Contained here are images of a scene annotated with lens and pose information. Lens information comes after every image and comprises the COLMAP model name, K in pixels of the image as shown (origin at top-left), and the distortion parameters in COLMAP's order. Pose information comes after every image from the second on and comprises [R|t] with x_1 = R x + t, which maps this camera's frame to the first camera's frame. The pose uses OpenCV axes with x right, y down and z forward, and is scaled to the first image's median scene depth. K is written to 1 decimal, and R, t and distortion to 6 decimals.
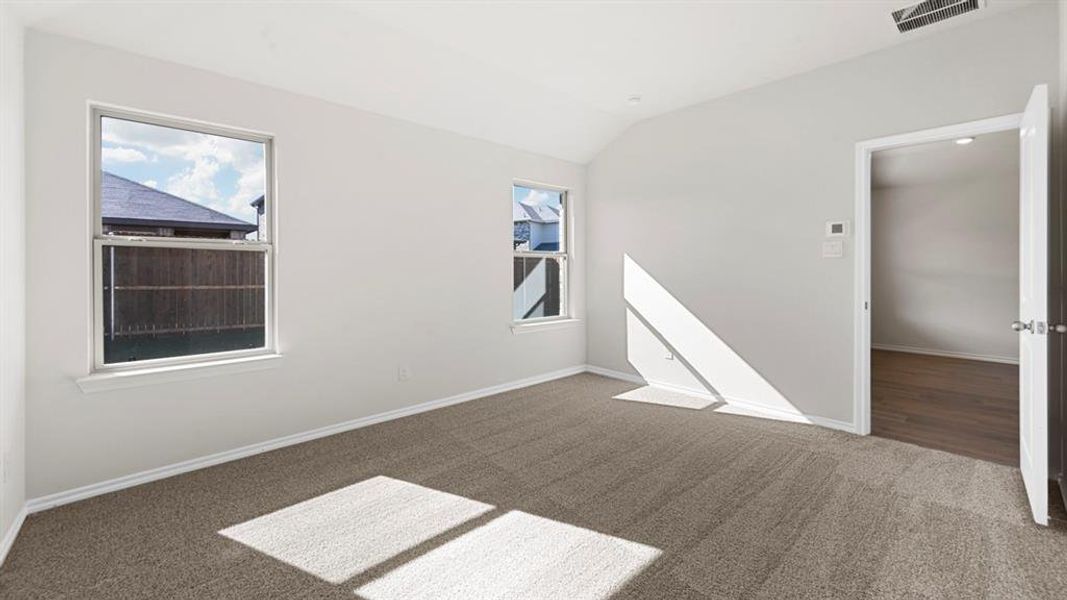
lens RADIAL K [[420.9, 0, 533.7], [0, 420.9, 303.5], [0, 0, 1]] dist [-0.001209, -0.000227]
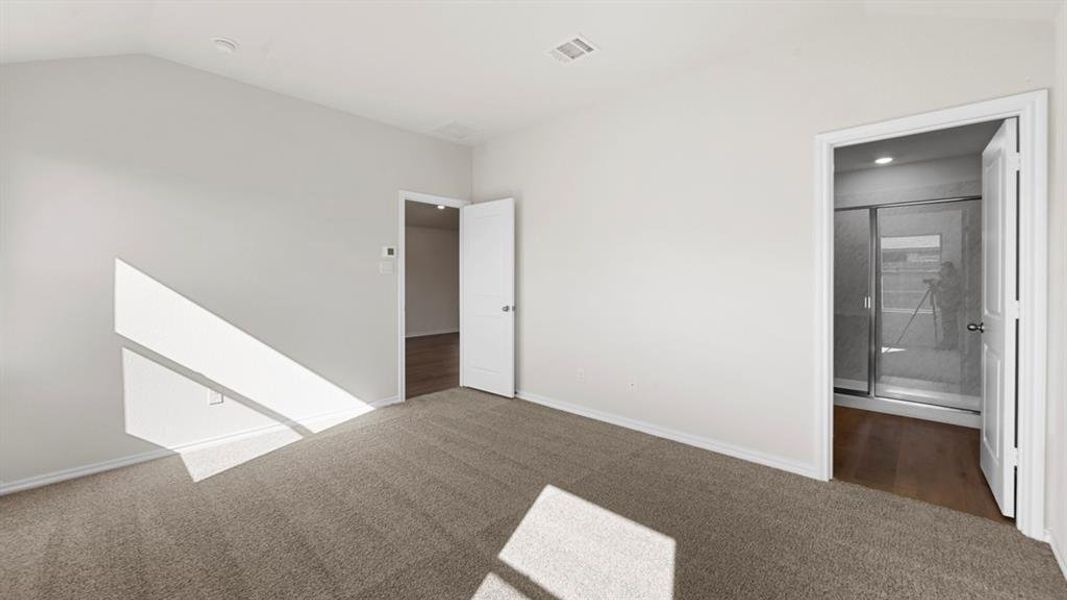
lens RADIAL K [[420.9, 0, 533.7], [0, 420.9, 303.5], [0, 0, 1]] dist [-0.001209, -0.000227]
pose [[-0.077162, -0.056957, 0.995390, -0.481489], [0.085393, 0.994321, 0.063516, -0.046845], [-0.993355, 0.089900, -0.071860, 0.503100]]
